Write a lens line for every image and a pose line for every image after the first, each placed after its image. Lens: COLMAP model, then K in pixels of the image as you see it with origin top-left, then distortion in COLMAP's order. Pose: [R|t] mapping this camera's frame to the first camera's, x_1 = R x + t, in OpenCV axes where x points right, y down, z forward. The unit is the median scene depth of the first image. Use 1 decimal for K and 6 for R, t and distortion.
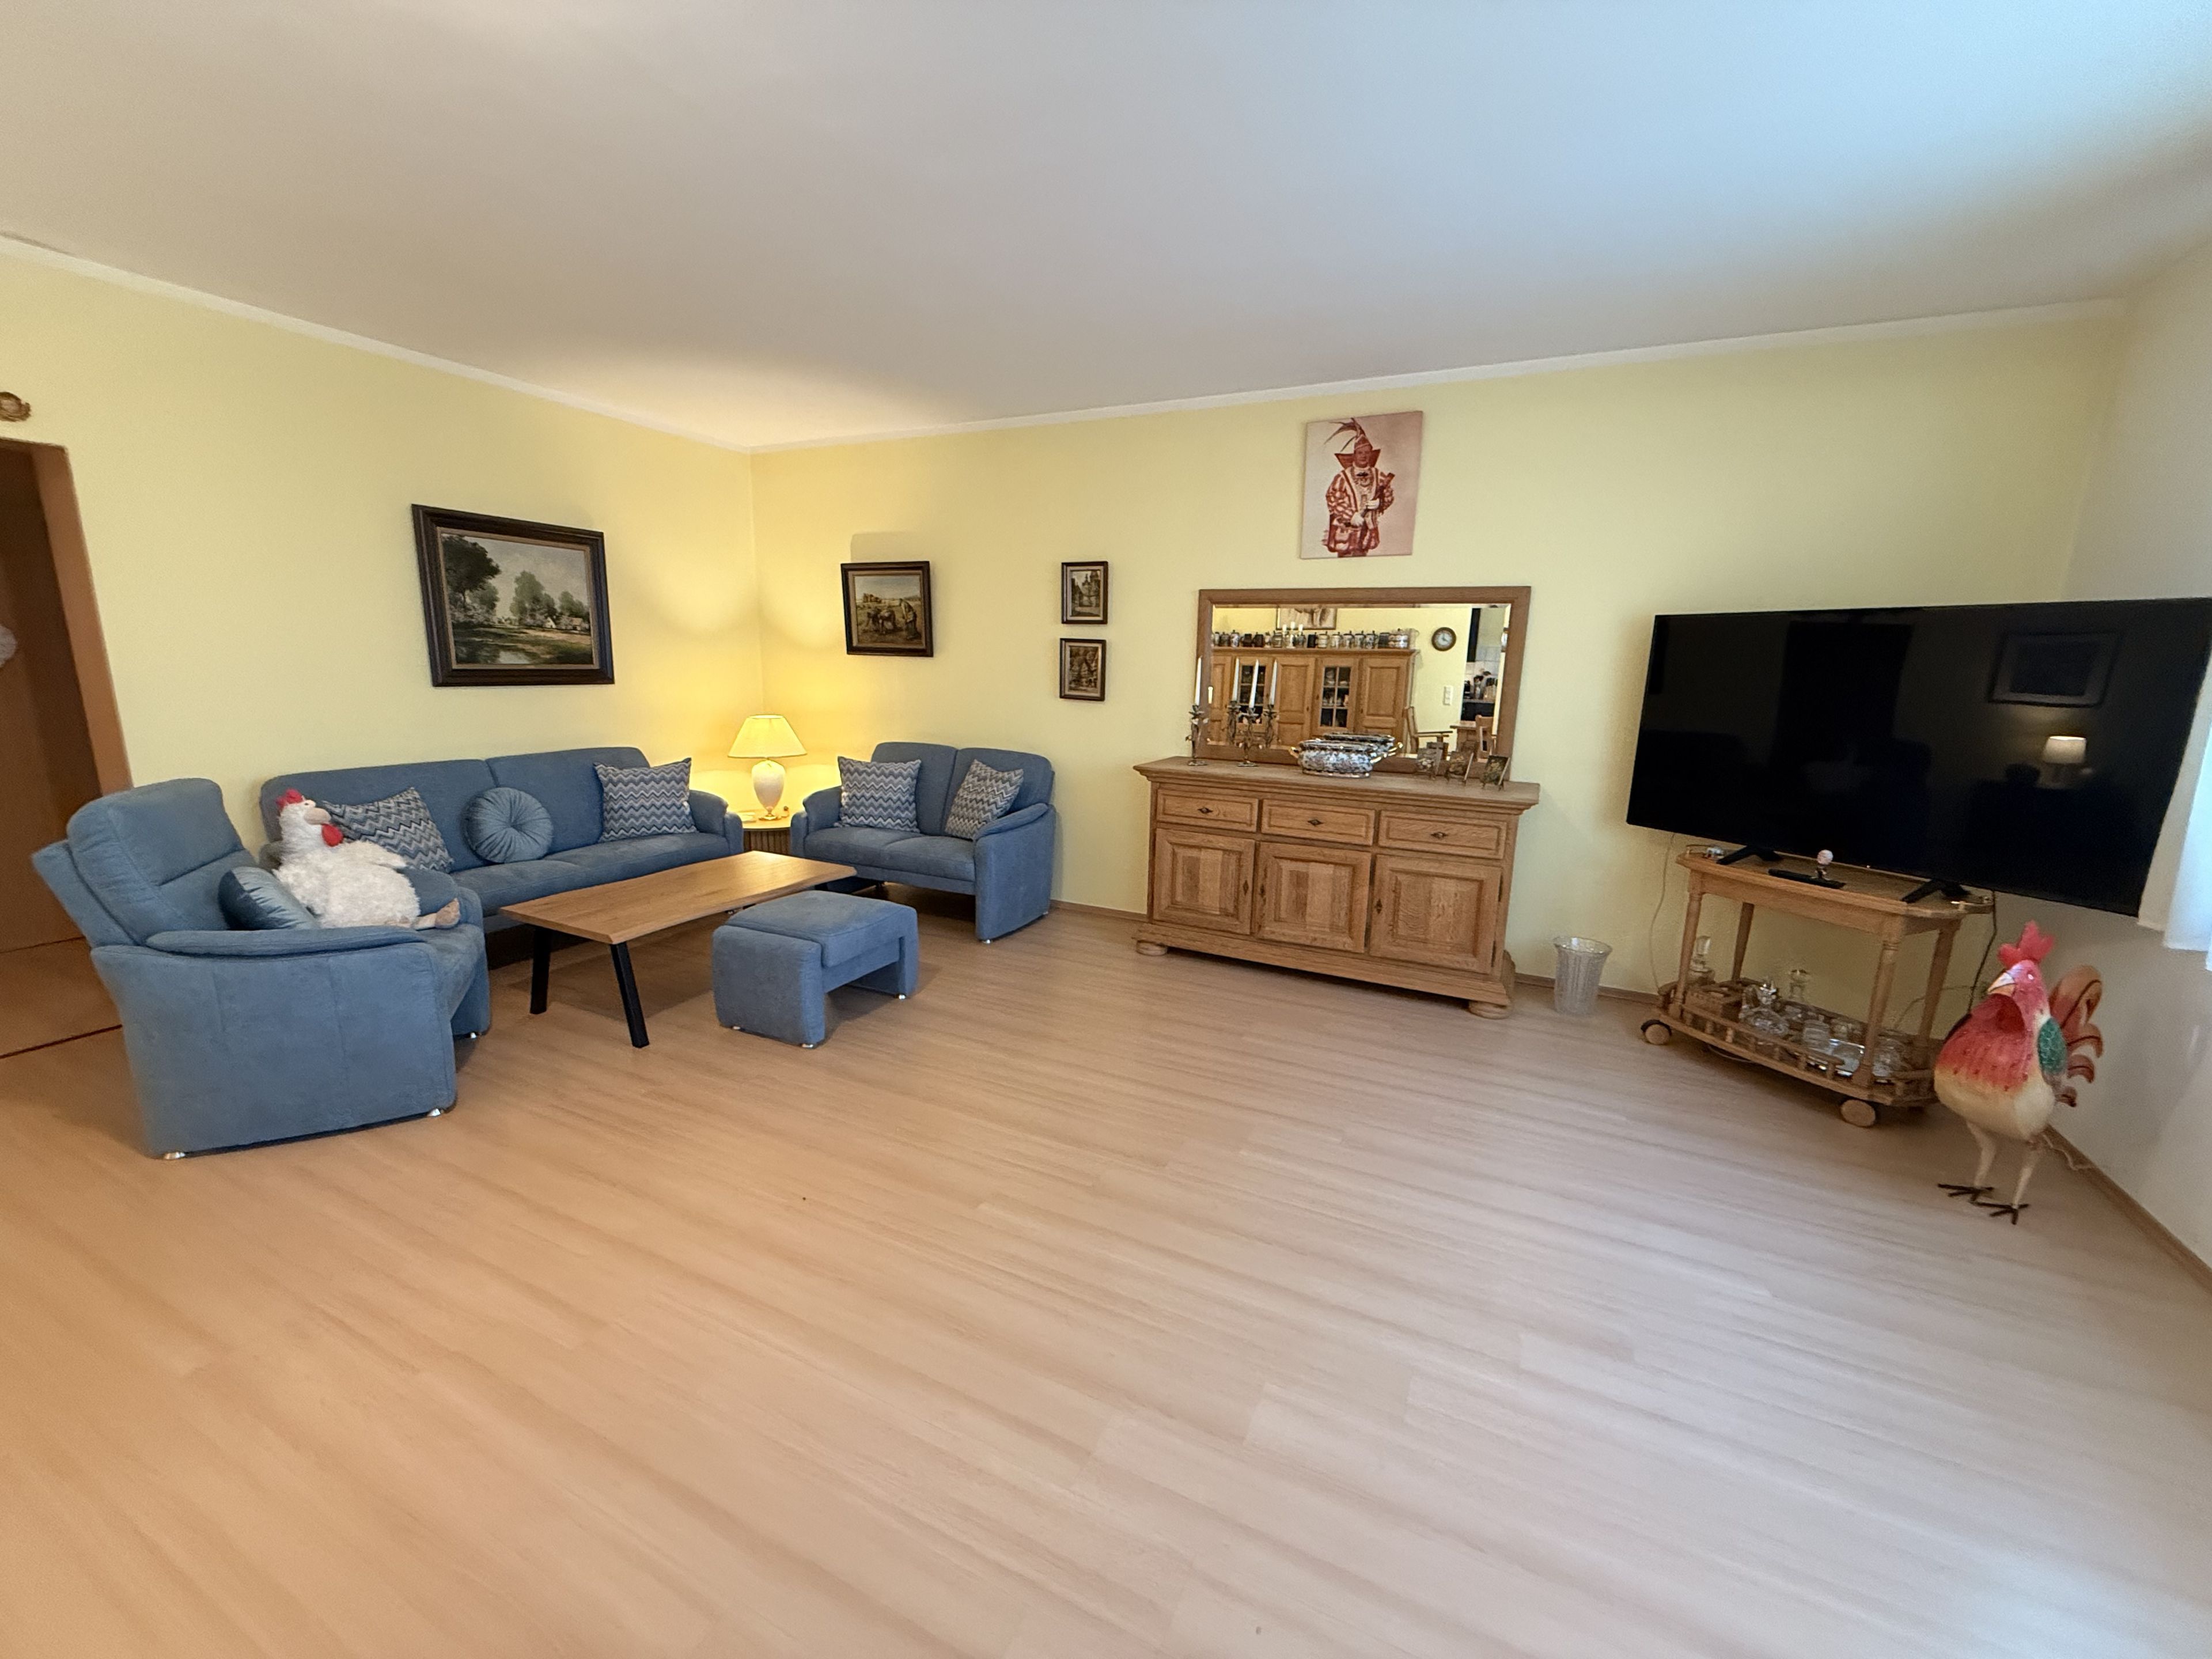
lens RADIAL K [[885.2, 0, 1101.1], [0, 885.2, 829.3], [0, 0, 1]] dist [0.003089, -0.001086]
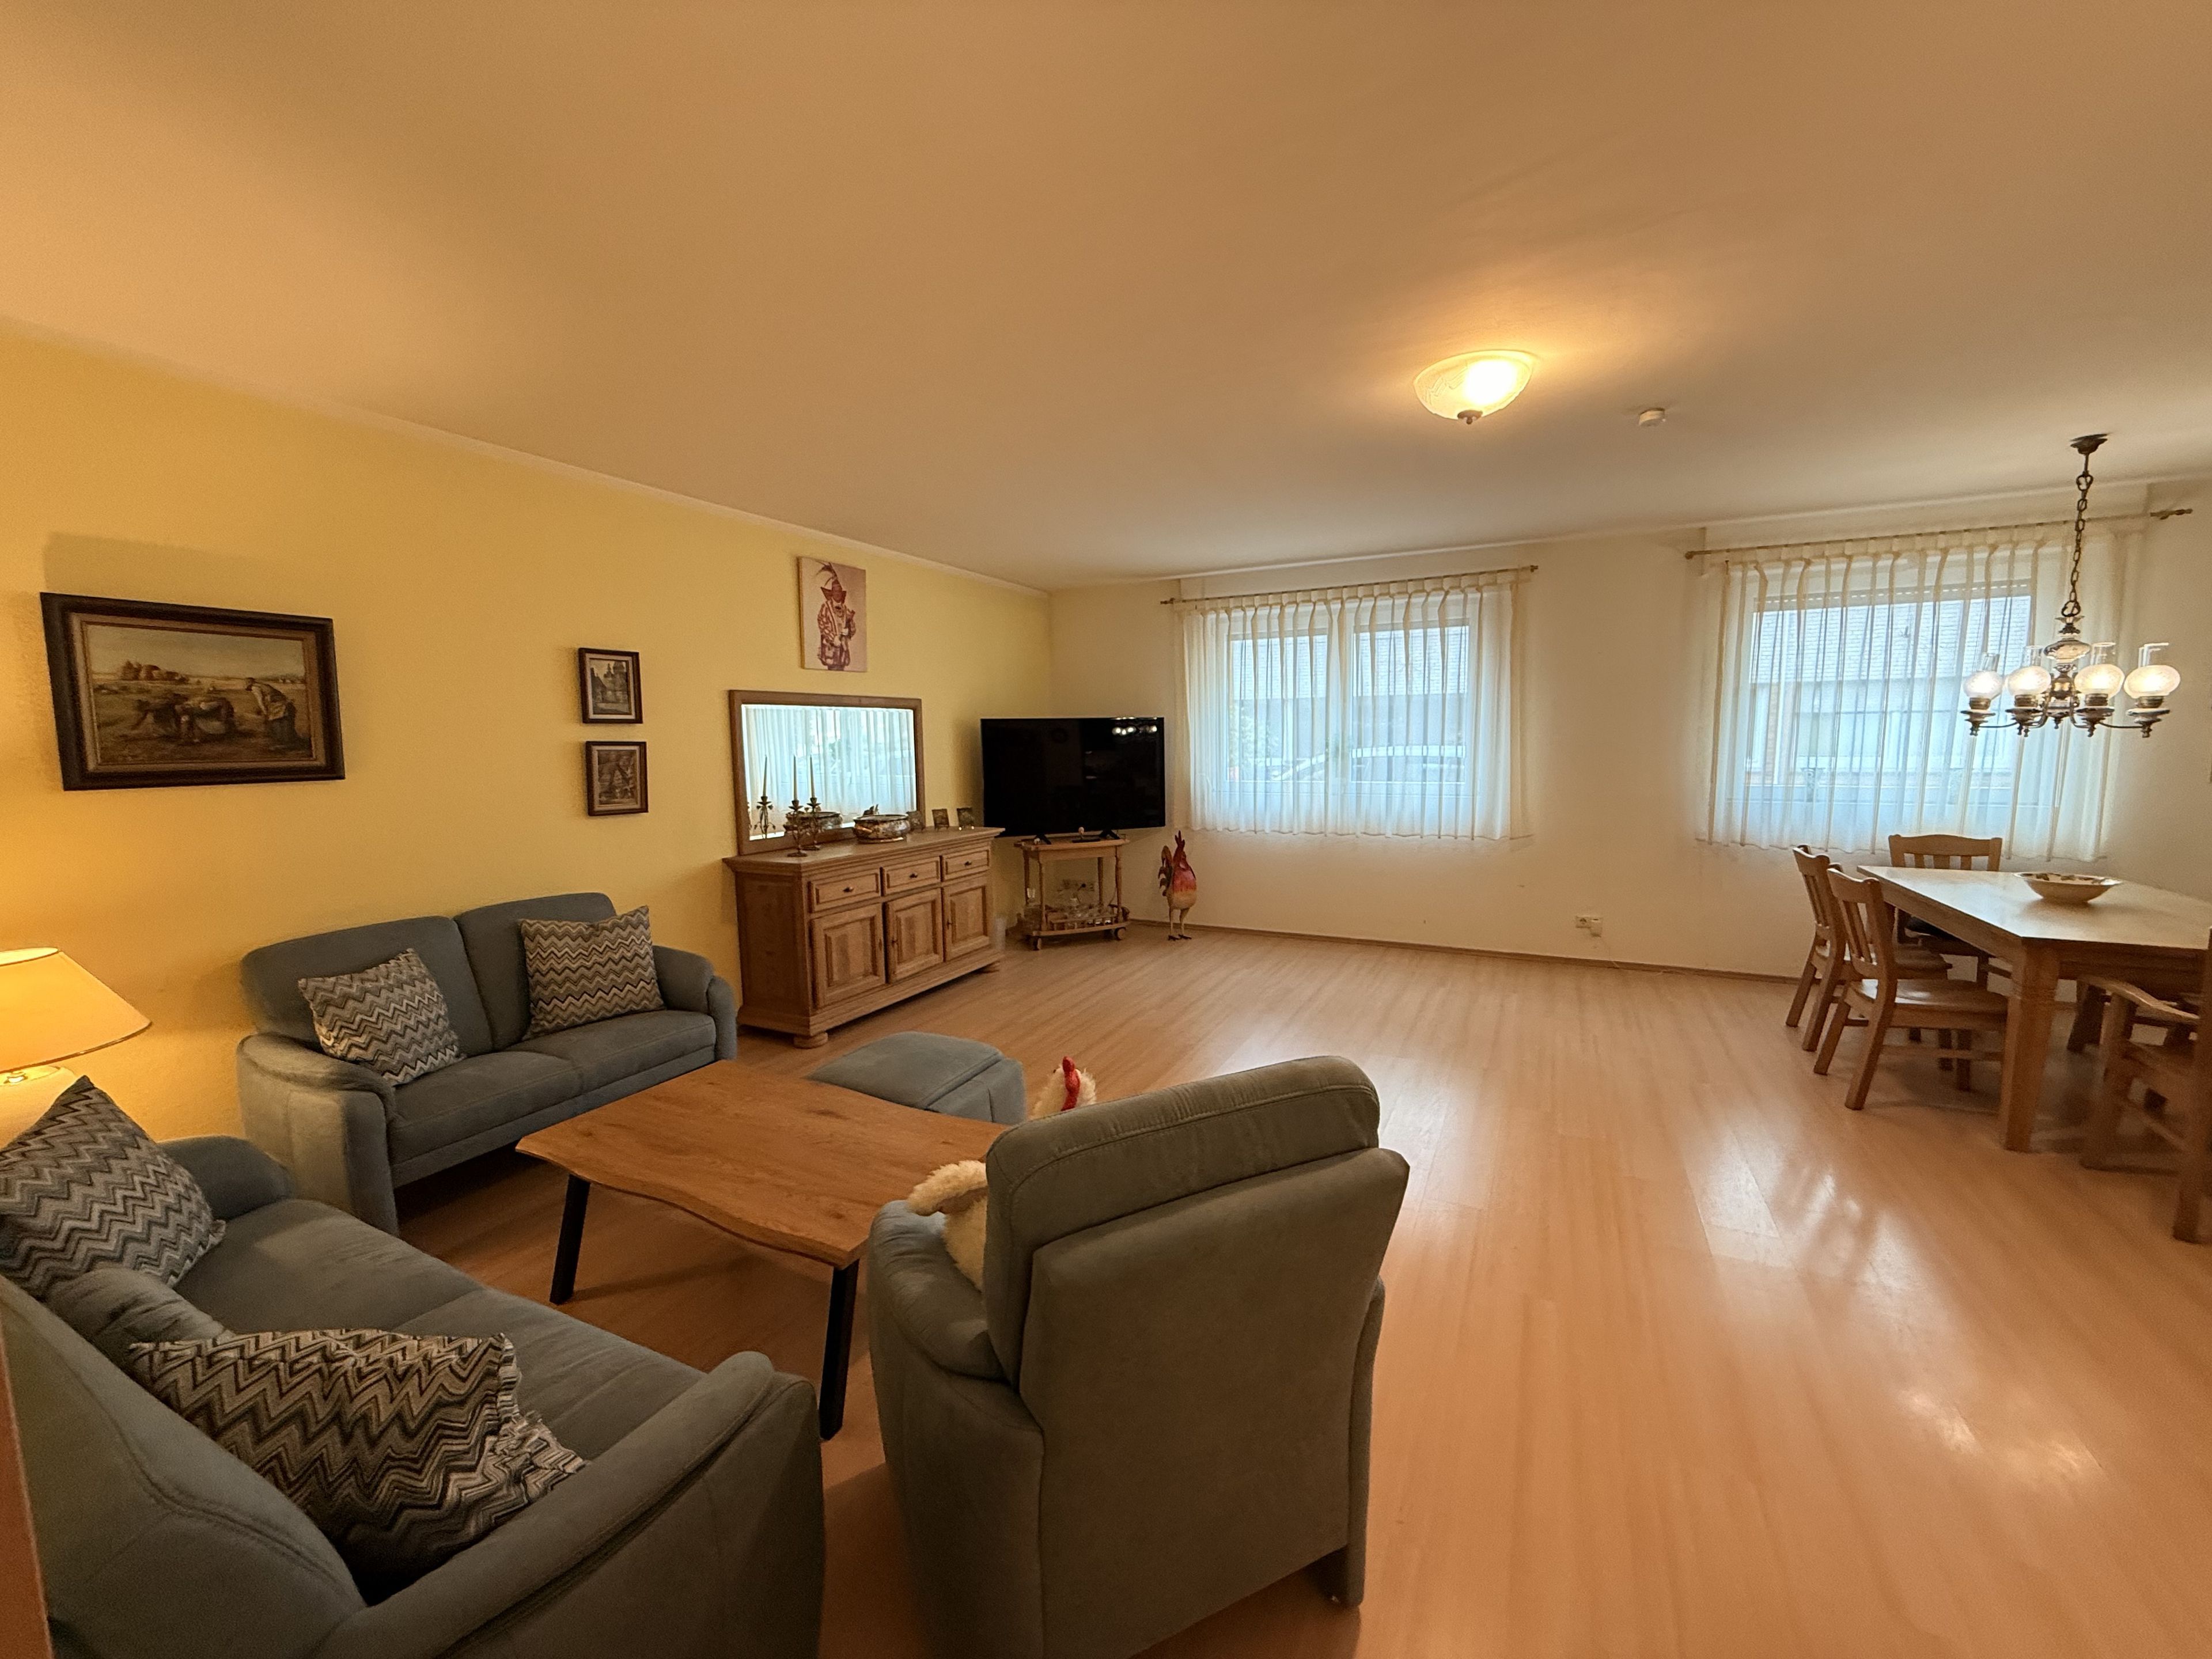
lens RADIAL K [[885.2, 0, 1097.7], [0, 885.2, 832.1], [0, 0, 1]] dist [0.003089, -0.001086]
pose [[0.021231, -0.132354, 0.990975, -0.917151], [0.207783, 0.970140, 0.125119, -0.156563], [-0.977944, 0.203252, 0.048098, 0.589504]]
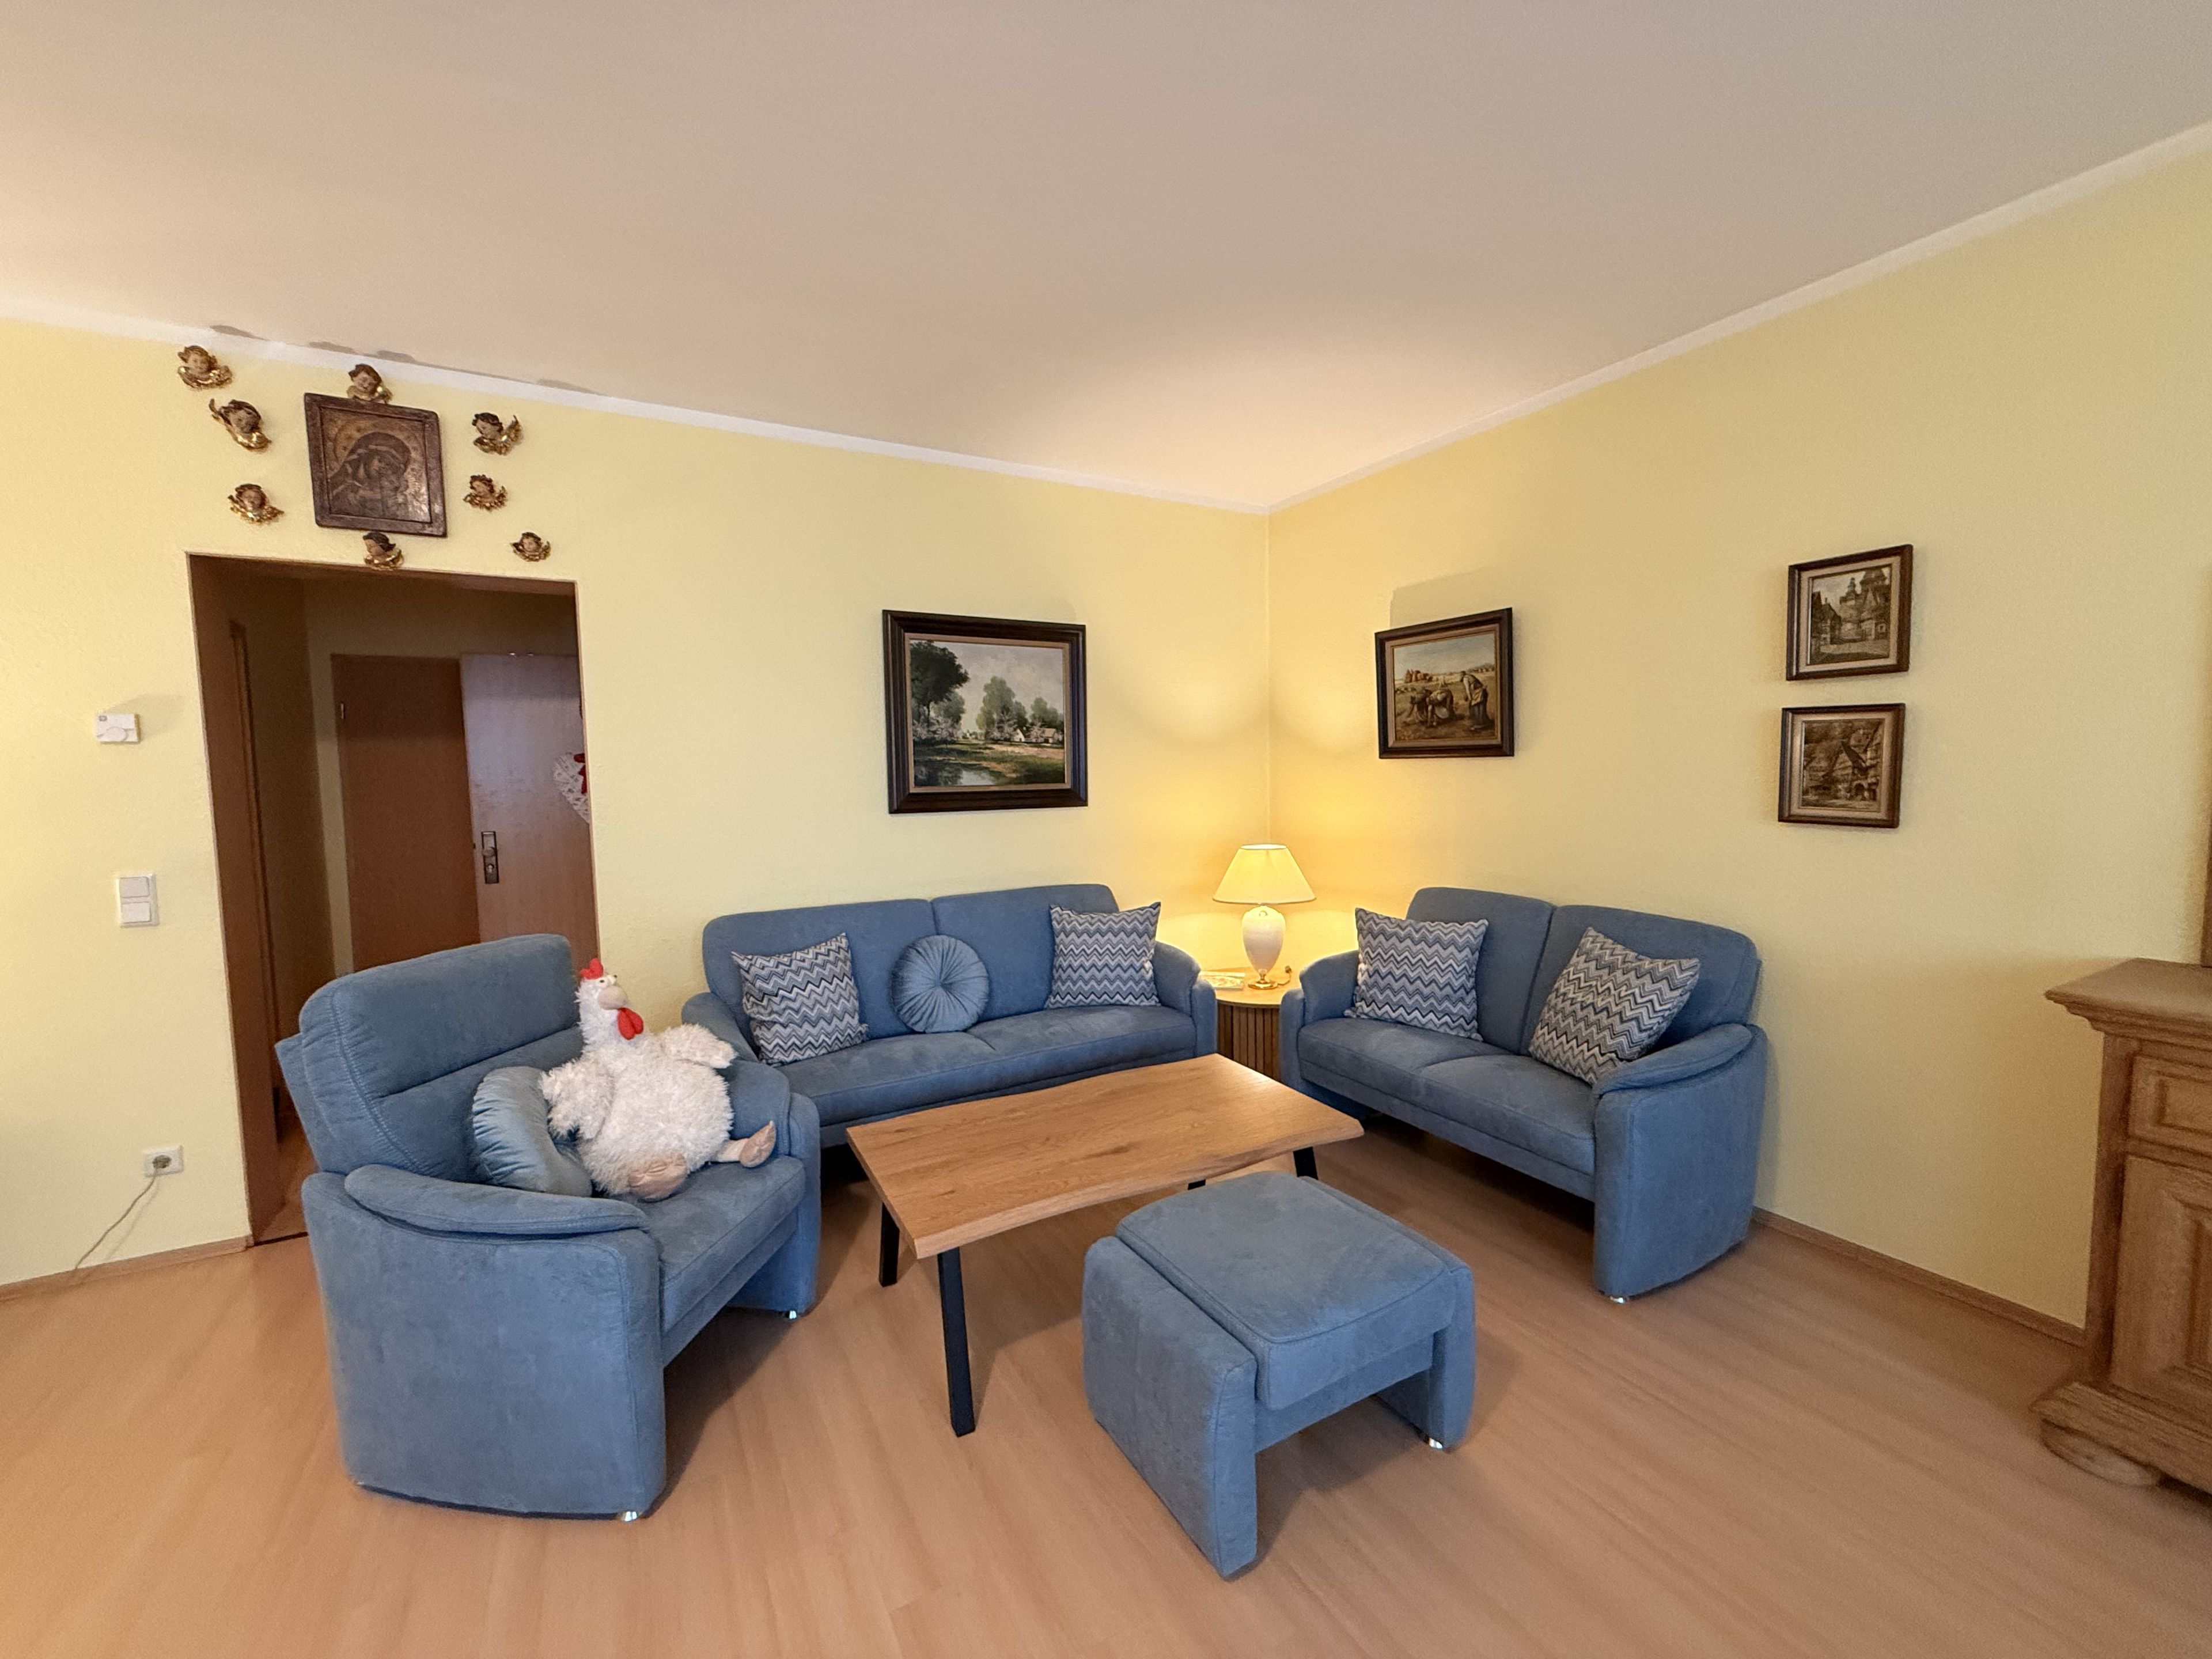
lens RADIAL K [[885.2, 0, 1103.0], [0, 885.2, 832.1], [0, 0, 1]] dist [0.003089, -0.001086]
pose [[0.821670, 0.003970, -0.569950, -0.084885], [-0.072747, 0.992528, -0.097963, -0.069930], [0.565303, 0.121955, 0.815819, 0.394039]]
